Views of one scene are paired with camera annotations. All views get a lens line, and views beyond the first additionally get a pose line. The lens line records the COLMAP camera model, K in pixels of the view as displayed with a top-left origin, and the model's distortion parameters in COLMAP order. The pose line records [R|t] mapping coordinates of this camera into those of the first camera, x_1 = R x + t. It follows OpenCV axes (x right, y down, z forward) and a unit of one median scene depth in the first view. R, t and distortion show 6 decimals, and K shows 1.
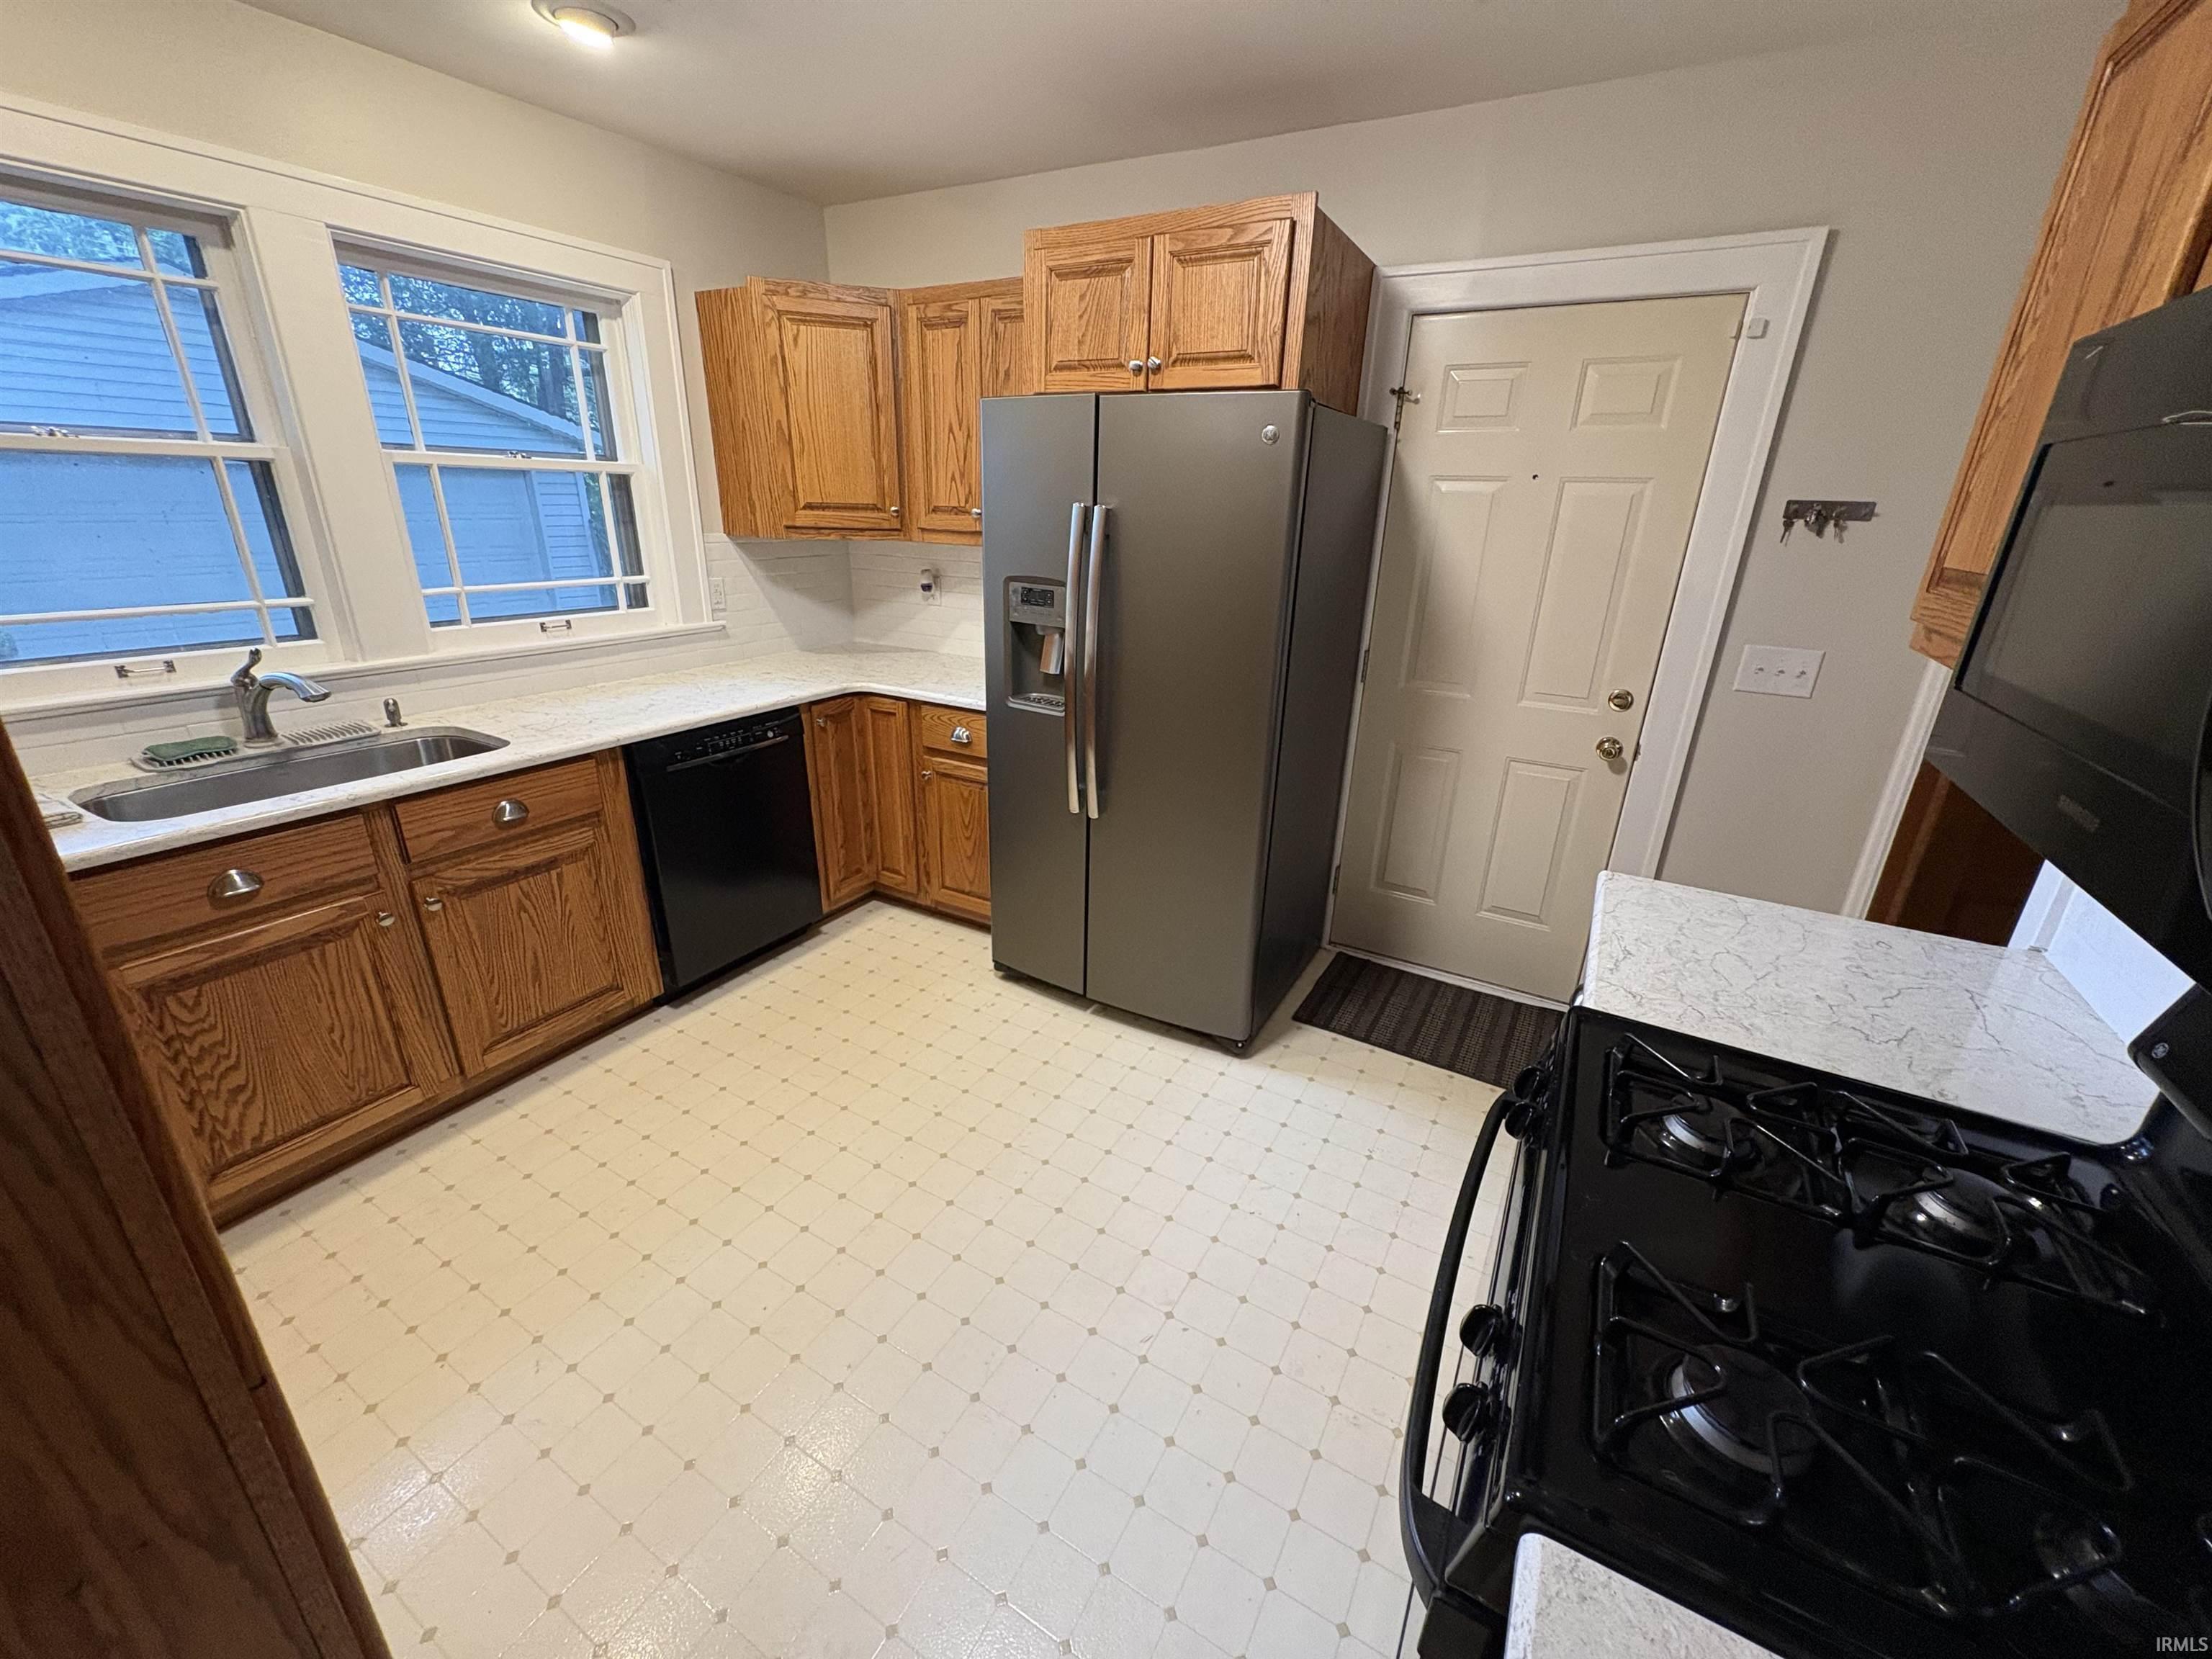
lens RADIAL K [[880.2, 0, 1102.9], [0, 880.2, 831.4], [0, 0, 1]] dist [0.000265, -0.000763]
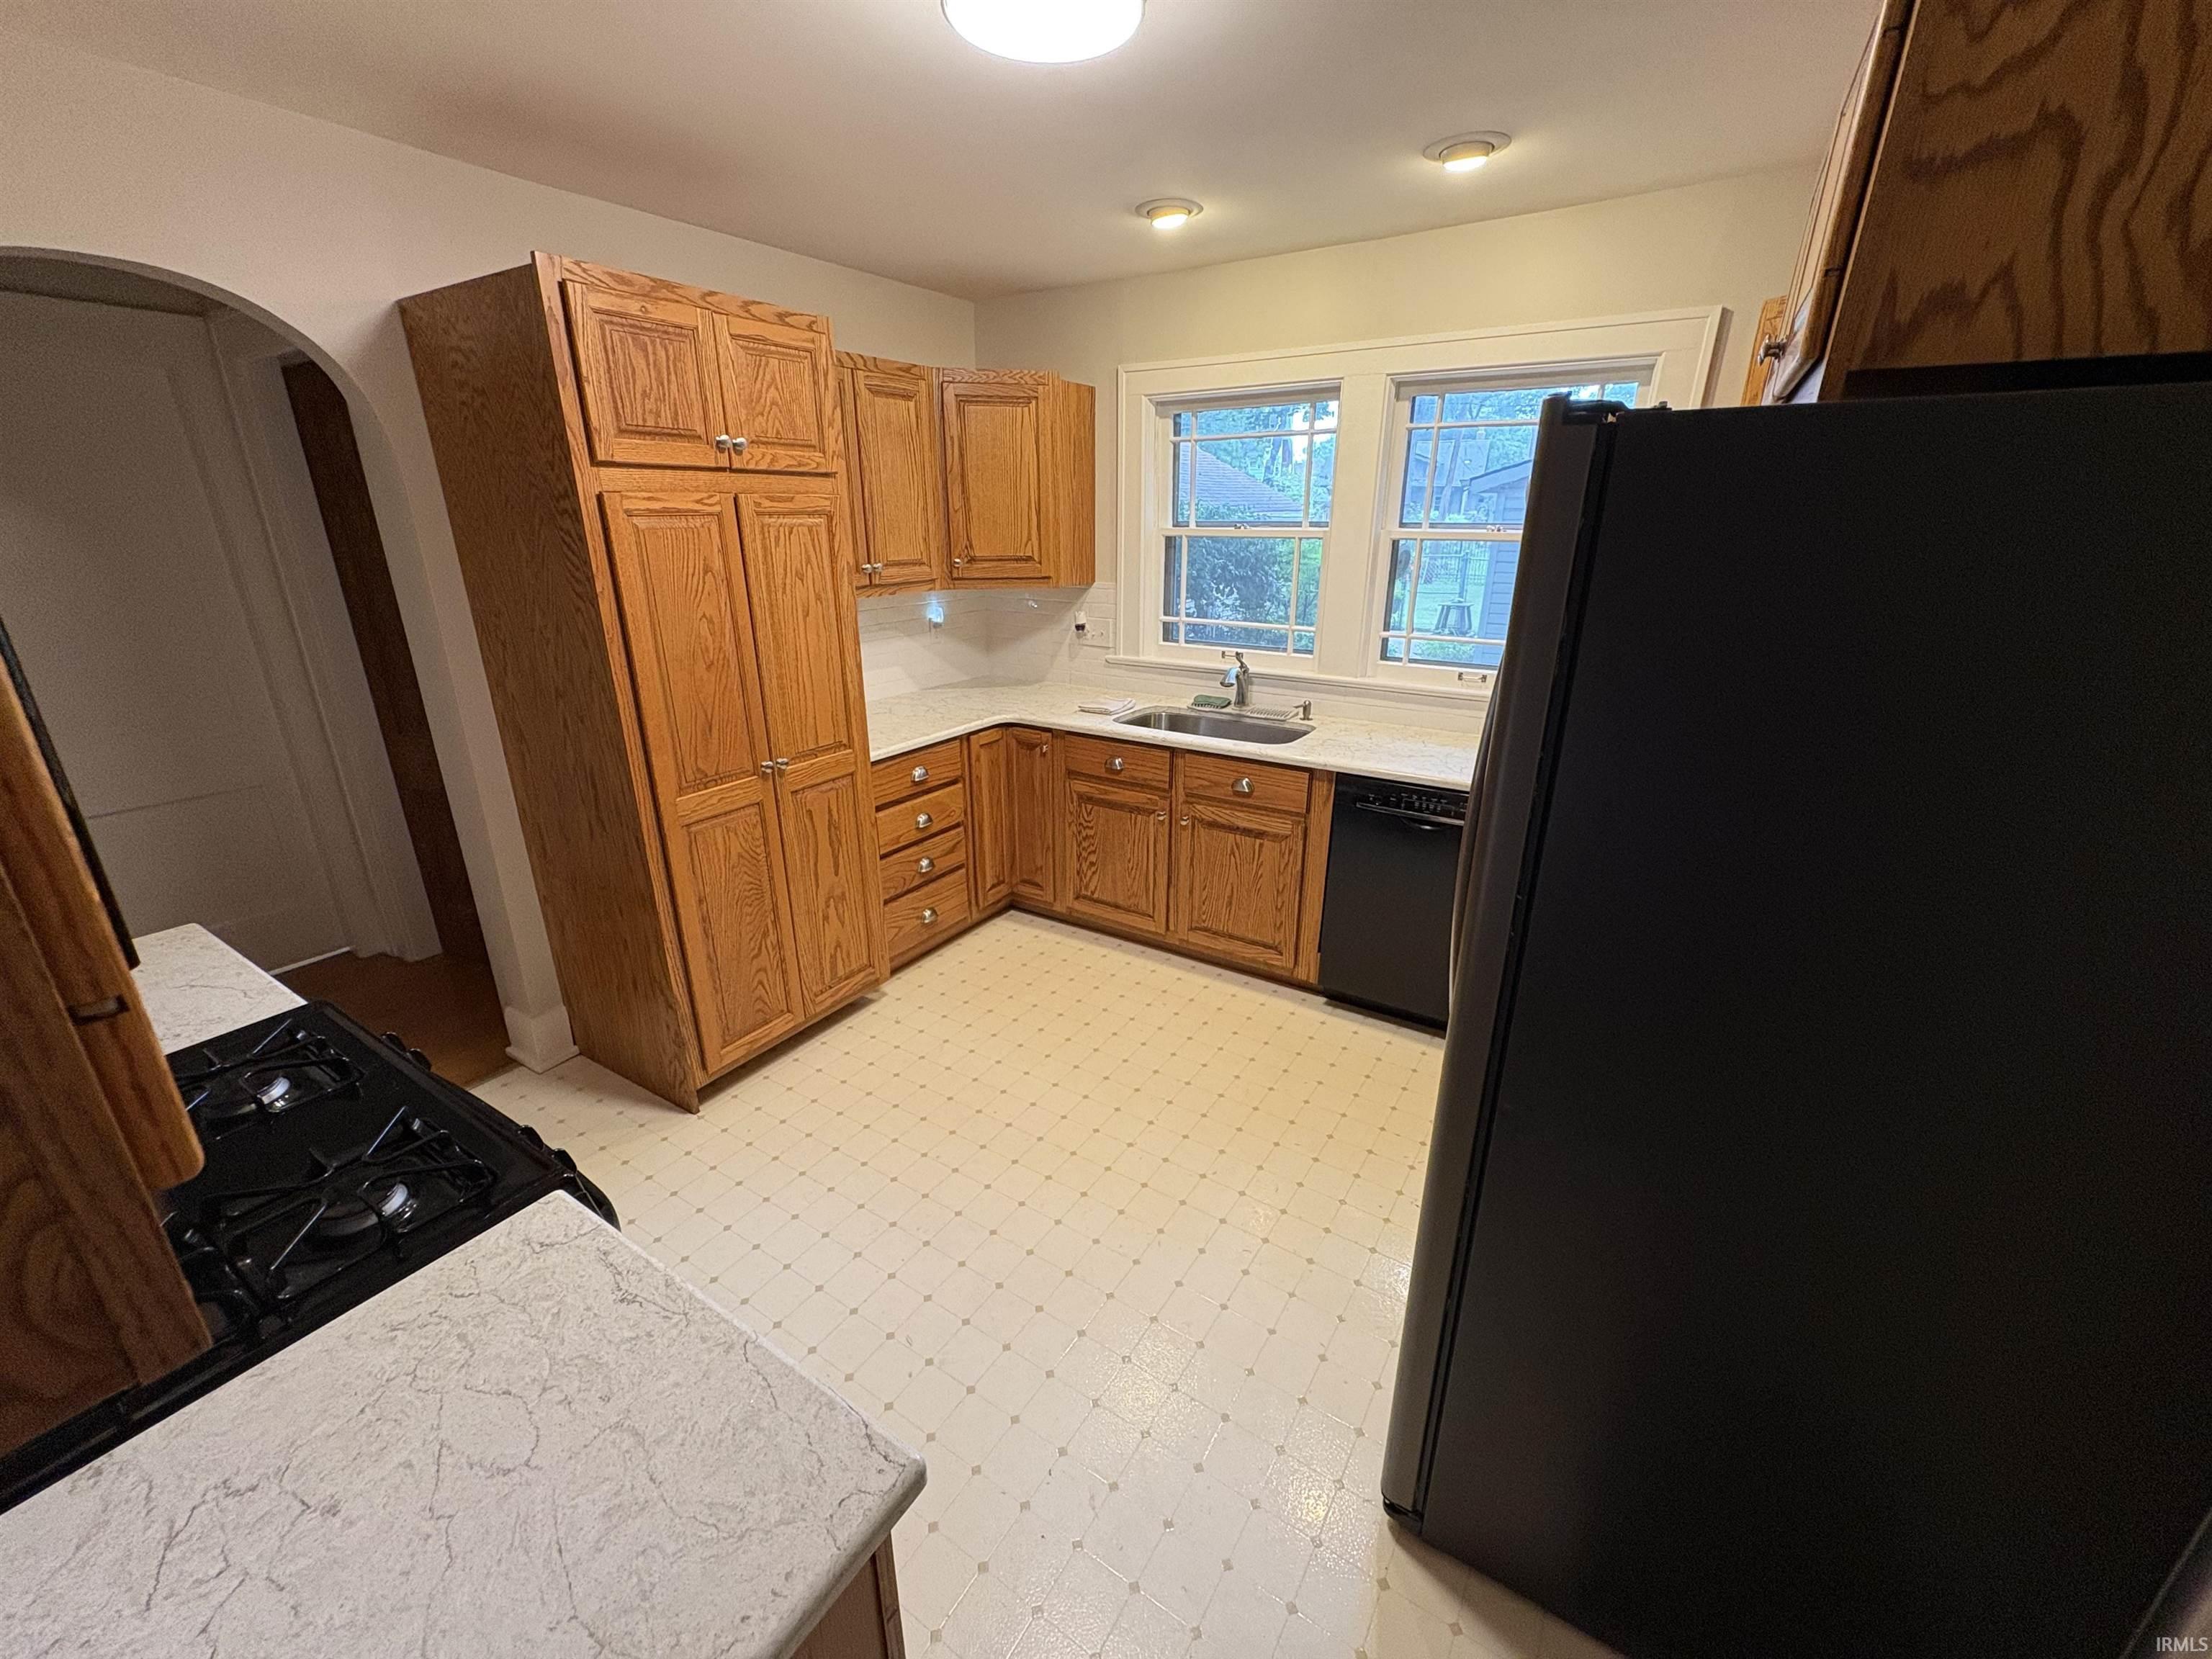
lens RADIAL K [[880.2, 0, 1103.1], [0, 880.2, 822.3], [0, 0, 1]] dist [0.000265, -0.000763]
pose [[-0.050006, 0.301647, -0.952107, 0.693407], [-0.358003, 0.884538, 0.299042, -0.313143], [0.932381, 0.355811, 0.063759, 0.733275]]
